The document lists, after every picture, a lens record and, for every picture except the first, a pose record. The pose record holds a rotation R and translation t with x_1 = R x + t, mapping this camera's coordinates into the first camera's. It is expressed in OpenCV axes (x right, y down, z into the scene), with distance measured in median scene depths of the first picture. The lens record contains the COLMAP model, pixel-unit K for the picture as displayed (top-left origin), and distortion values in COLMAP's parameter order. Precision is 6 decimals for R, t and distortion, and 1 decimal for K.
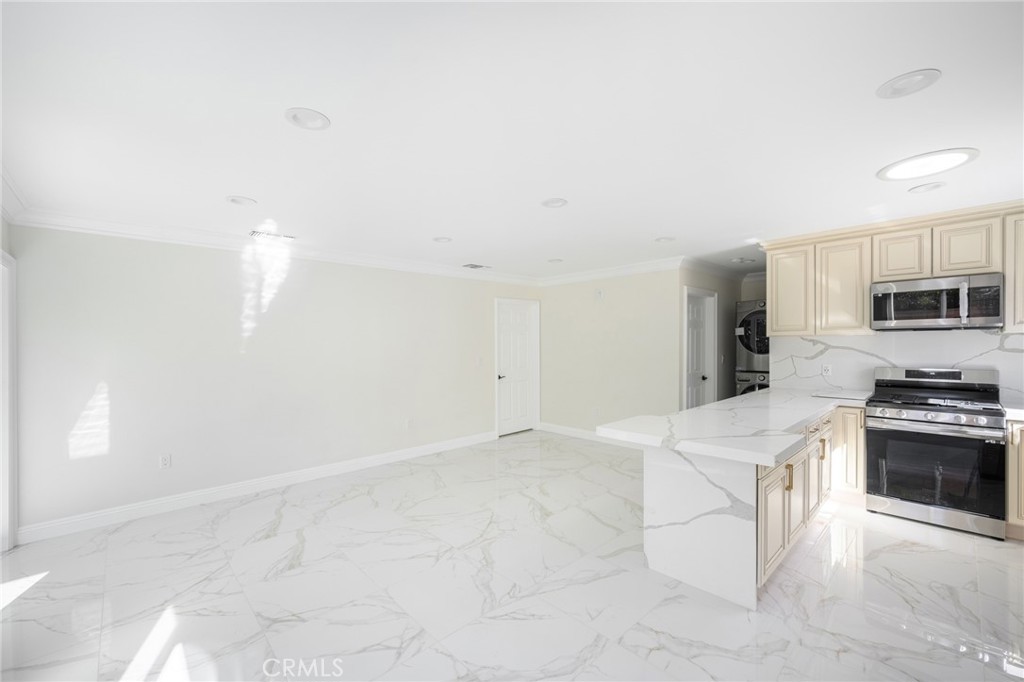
lens RADIAL K [[429.9, 0, 513.0], [0, 429.9, 345.2], [0, 0, 1]] dist [-0.000179, -0.000017]
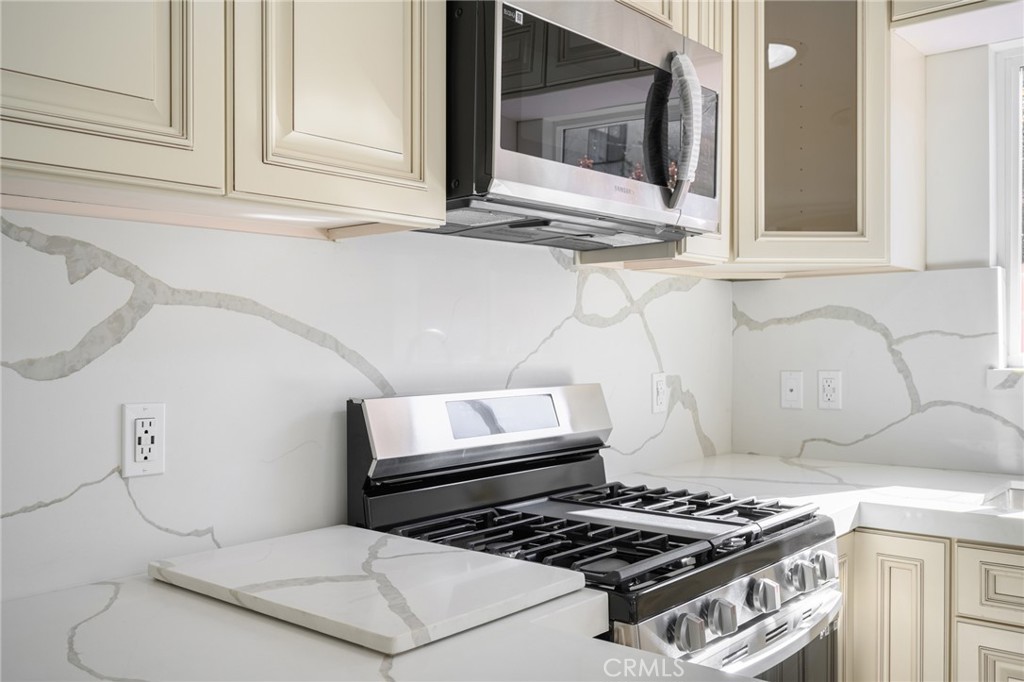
lens RADIAL K [[903.1, 0, 511.9], [0, 903.1, 338.5], [0, 0, 1]] dist [-0.005965, 0.002066]
pose [[-0.097190, 0.001981, 0.995264, 0.383269], [-0.002792, 0.999994, -0.002263, 0.021116], [-0.995262, -0.002998, -0.097184, 0.890988]]
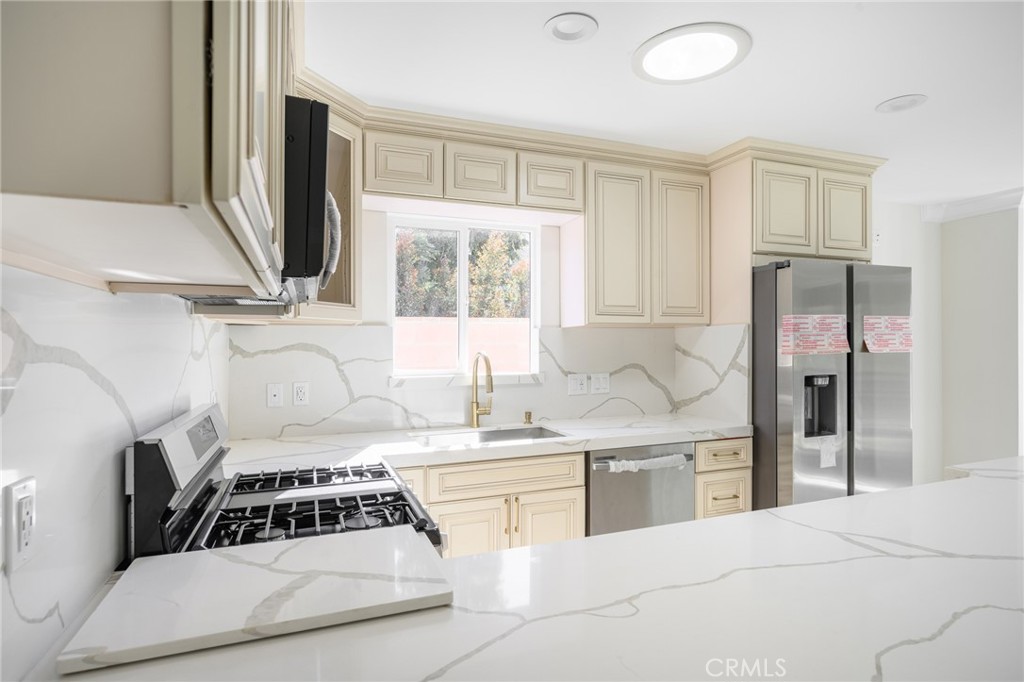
lens RADIAL K [[541.1, 0, 512.1], [0, 541.1, 342.6], [0, 0, 1]] dist [-0.001158, 0.001252]
pose [[-0.923293, 0.002916, 0.384085, 0.519652], [-0.001894, 0.999924, -0.012145, 0.003041], [-0.384092, -0.011941, -0.923218, 1.091856]]
